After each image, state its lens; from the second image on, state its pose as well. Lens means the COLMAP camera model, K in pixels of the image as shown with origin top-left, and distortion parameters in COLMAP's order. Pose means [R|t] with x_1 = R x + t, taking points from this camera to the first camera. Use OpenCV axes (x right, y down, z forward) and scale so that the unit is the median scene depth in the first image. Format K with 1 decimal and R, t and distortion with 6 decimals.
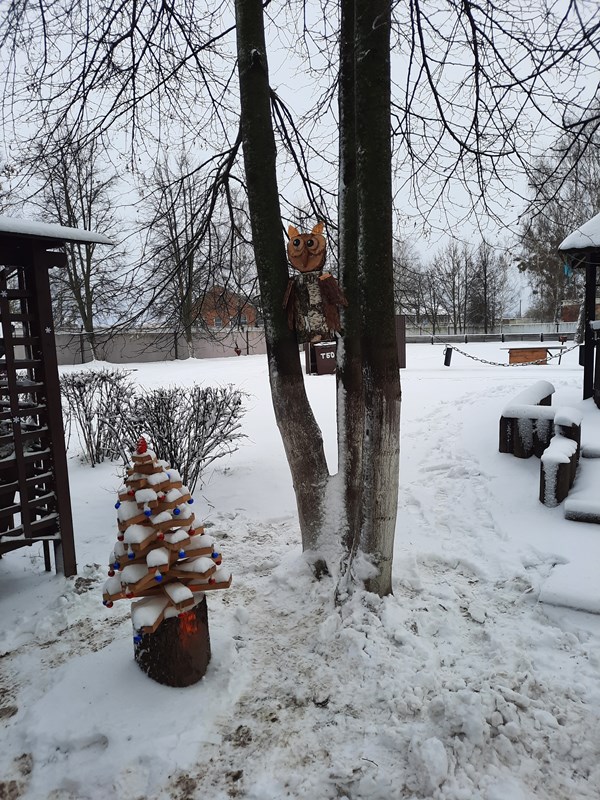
lens RADIAL K [[578.7, 0, 300.0], [0, 578.7, 400.0], [0, 0, 1]] dist [0.001283, -0.000279]
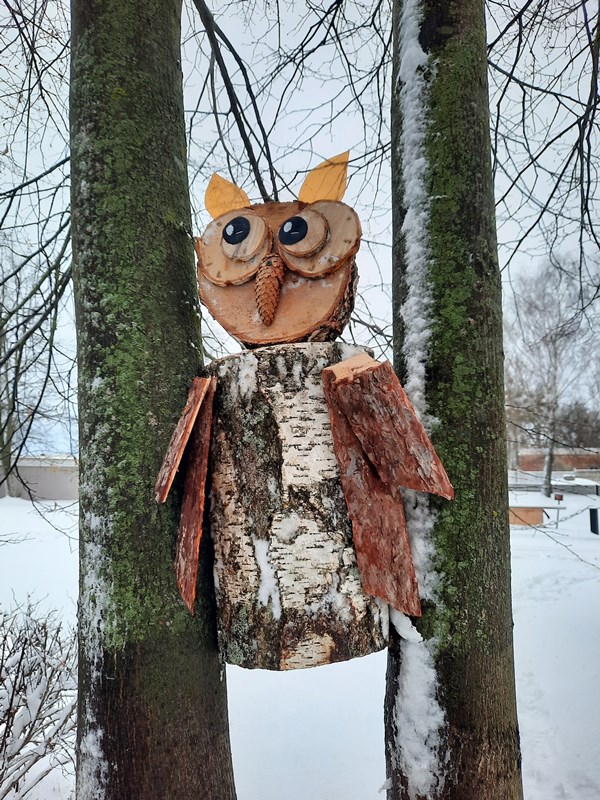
lens RADIAL K [[578.7, 0, 300.0], [0, 578.7, 400.0], [0, 0, 1]] dist [0.001283, -0.000279]
pose [[0.995332, 0.046991, 0.084300, 0.003598], [-0.025951, 0.971601, -0.235199, -0.145051], [-0.092959, 0.231913, 0.968285, 0.778769]]
